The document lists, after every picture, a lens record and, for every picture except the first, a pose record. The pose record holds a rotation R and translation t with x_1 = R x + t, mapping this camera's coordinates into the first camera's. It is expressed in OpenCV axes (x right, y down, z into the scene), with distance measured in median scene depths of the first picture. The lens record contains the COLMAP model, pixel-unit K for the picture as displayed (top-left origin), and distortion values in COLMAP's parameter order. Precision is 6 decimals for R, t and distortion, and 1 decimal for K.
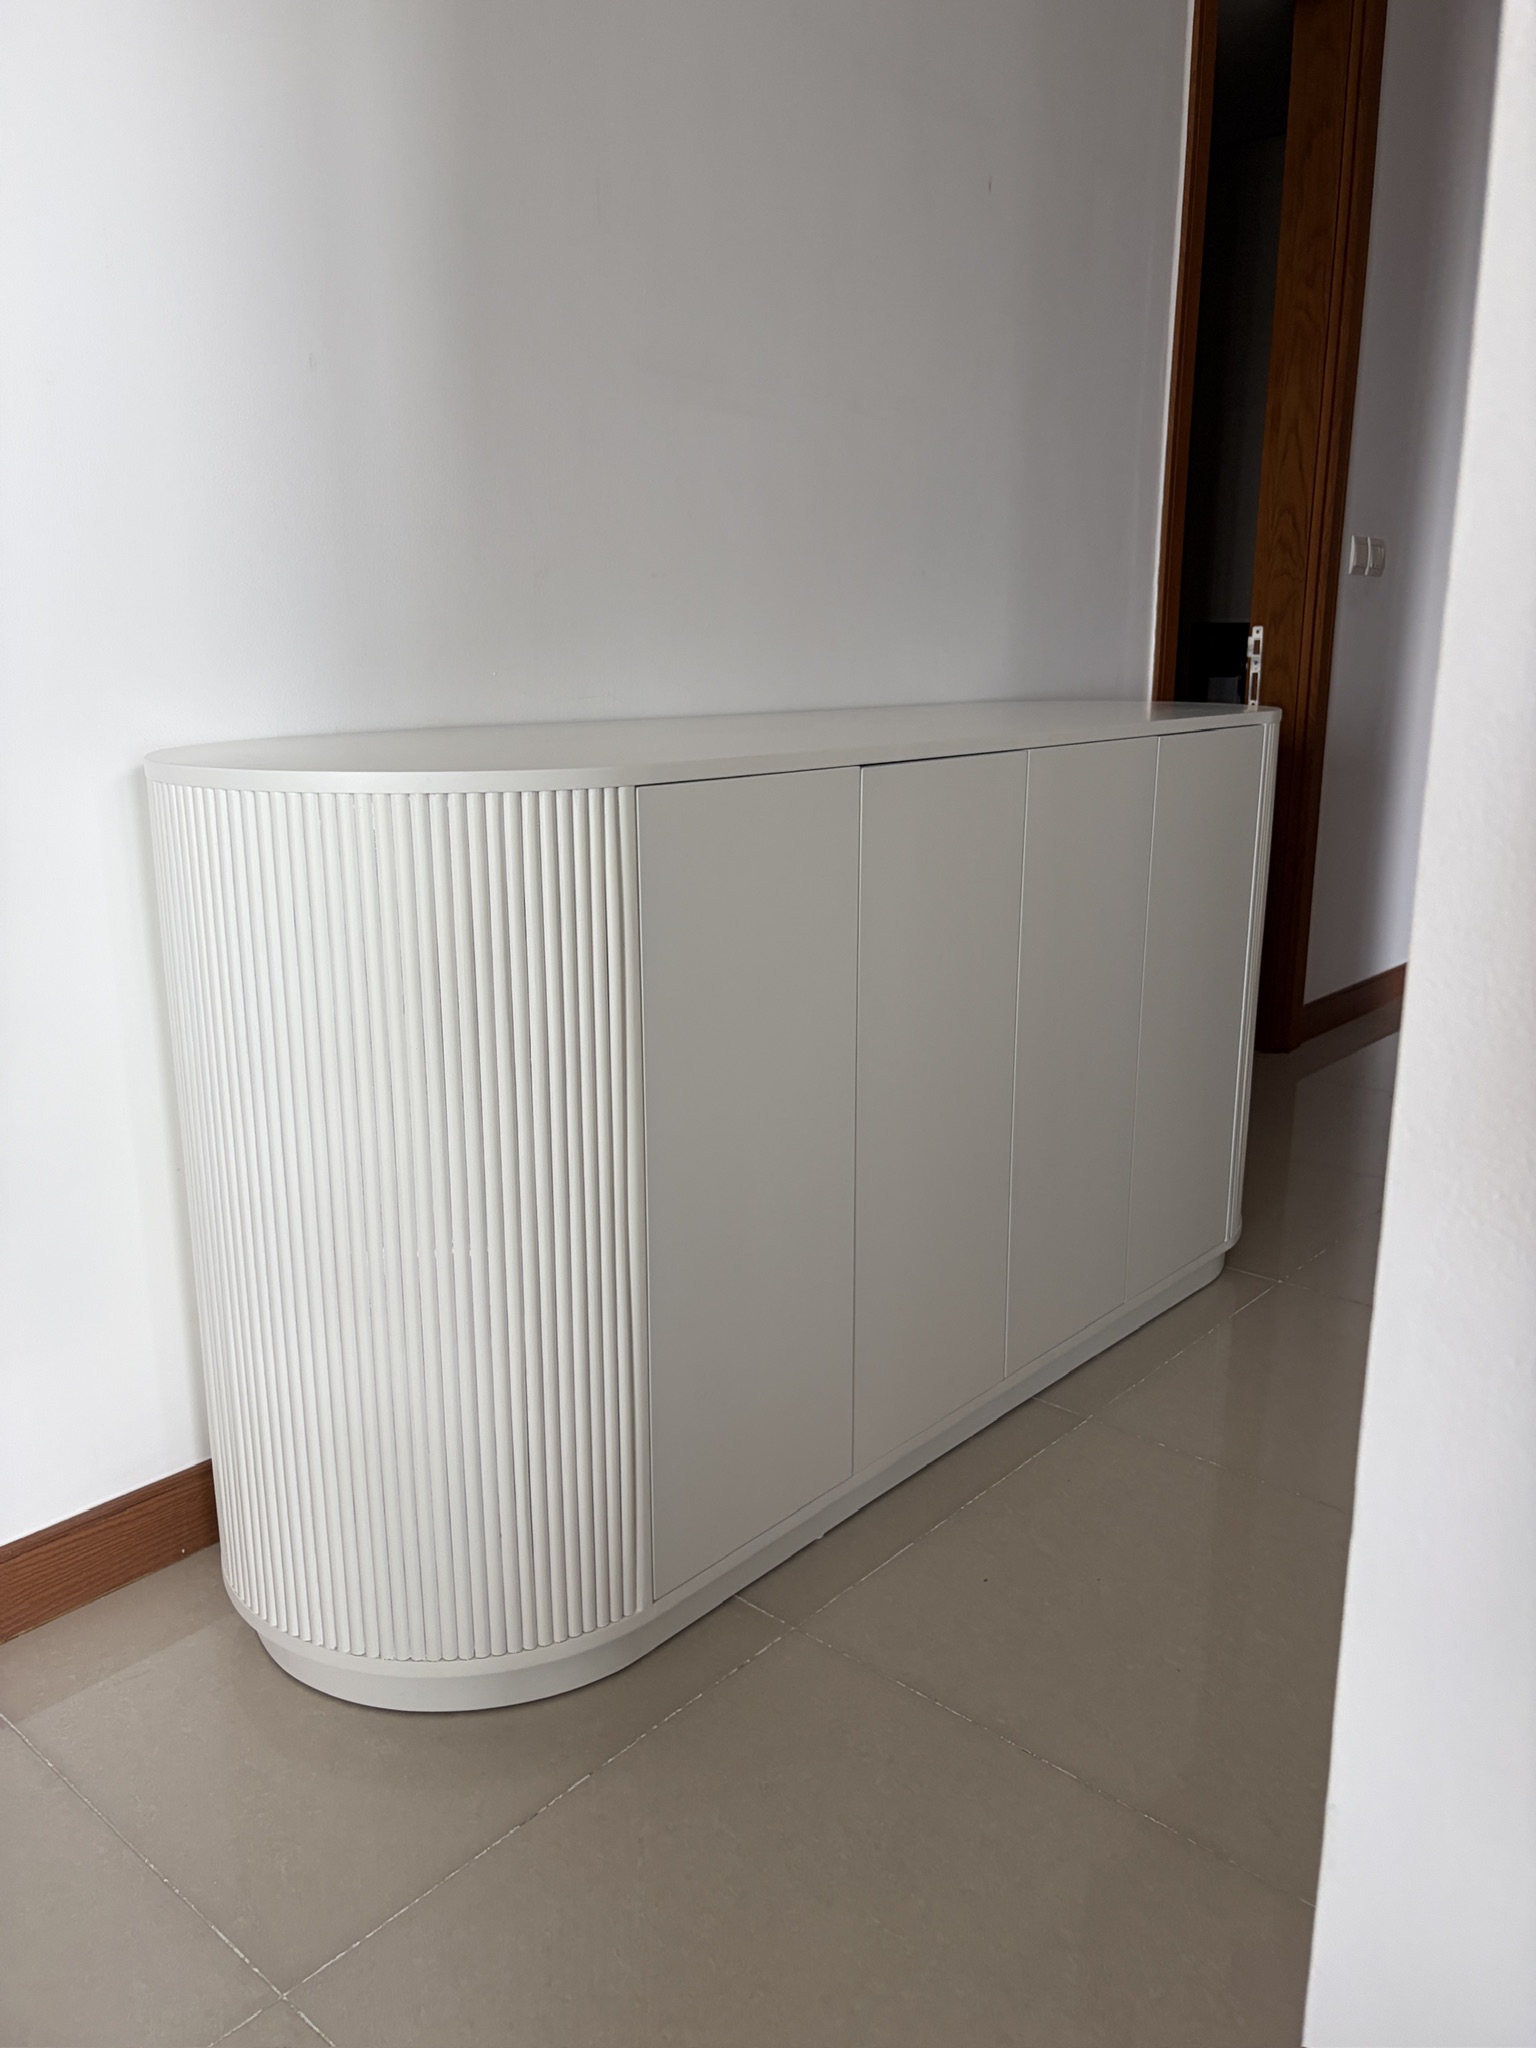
lens RADIAL K [[1559.0, 0, 766.3], [0, 1559.0, 1034.4], [0, 0, 1]] dist [0.034193, -0.034056]
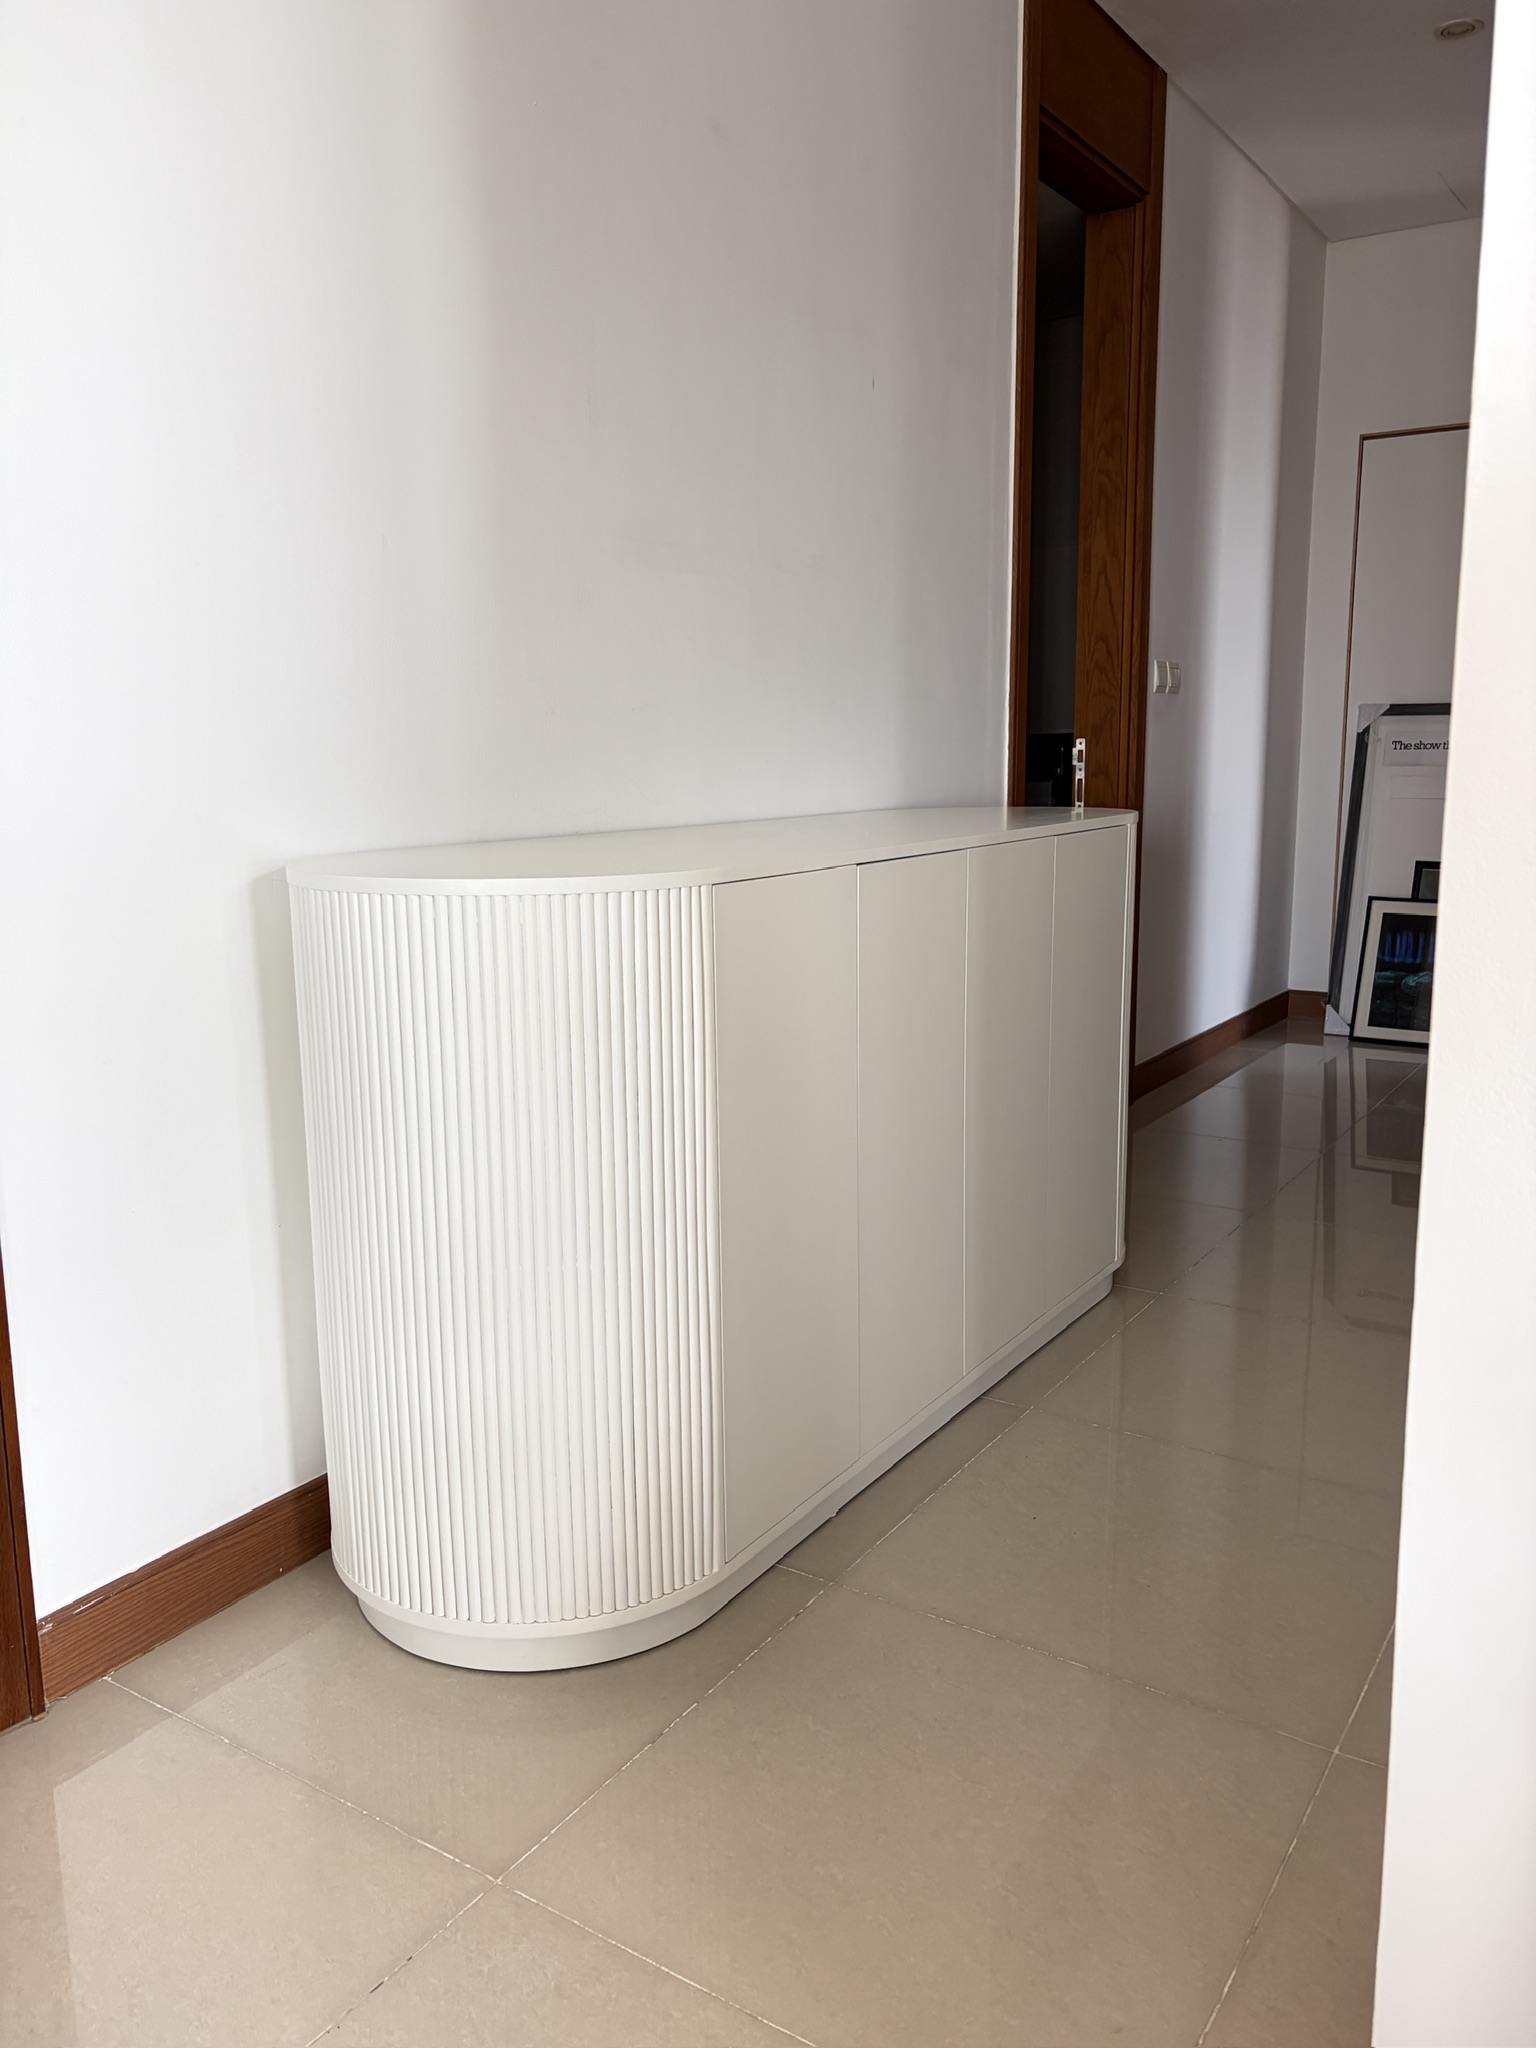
lens RADIAL K [[1567.7, 0, 768.0], [0, 1567.7, 1024.0], [0, 0, 1]] dist [0.025050, -0.000670]
pose [[0.989480, -0.035745, 0.140181, -0.183033], [0.045314, 0.996812, -0.065672, 0.031763], [-0.137387, 0.071333, 0.987946, -0.205352]]
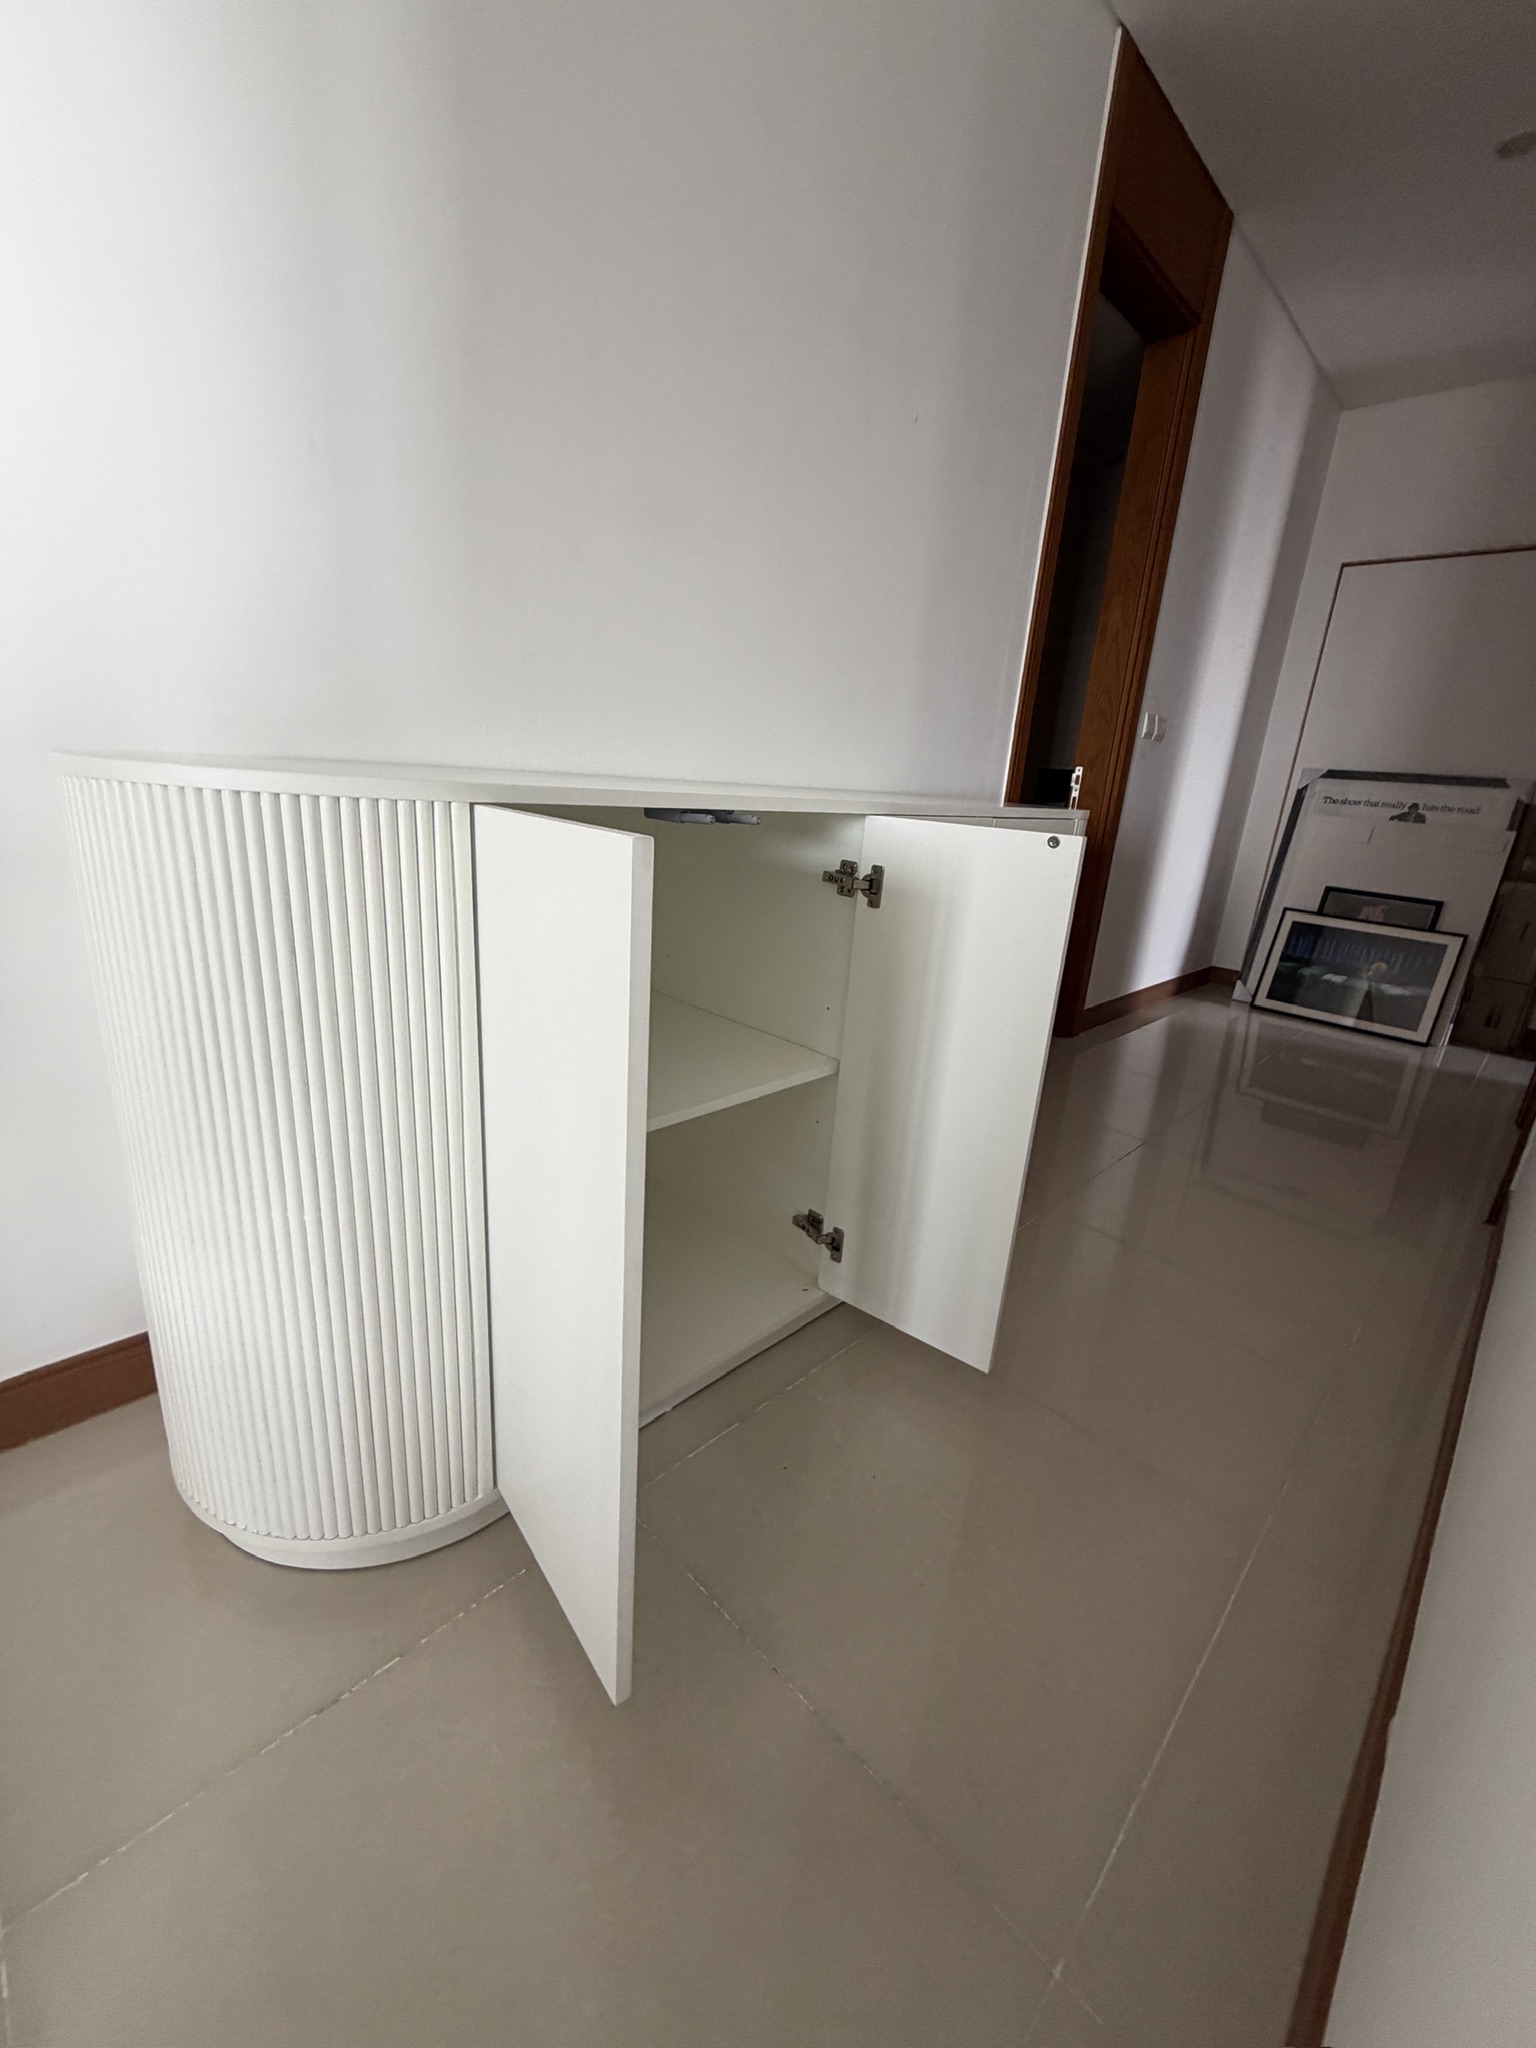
lens RADIAL K [[806.8, 0, 768.1], [0, 806.8, 1022.2], [0, 0, 1]] dist [0.001303, -0.000547]
pose [[0.995642, 0.084828, -0.038746, 0.126594], [-0.082882, 0.995337, 0.049344, -0.045528], [0.042751, -0.045918, 0.998030, 0.377995]]
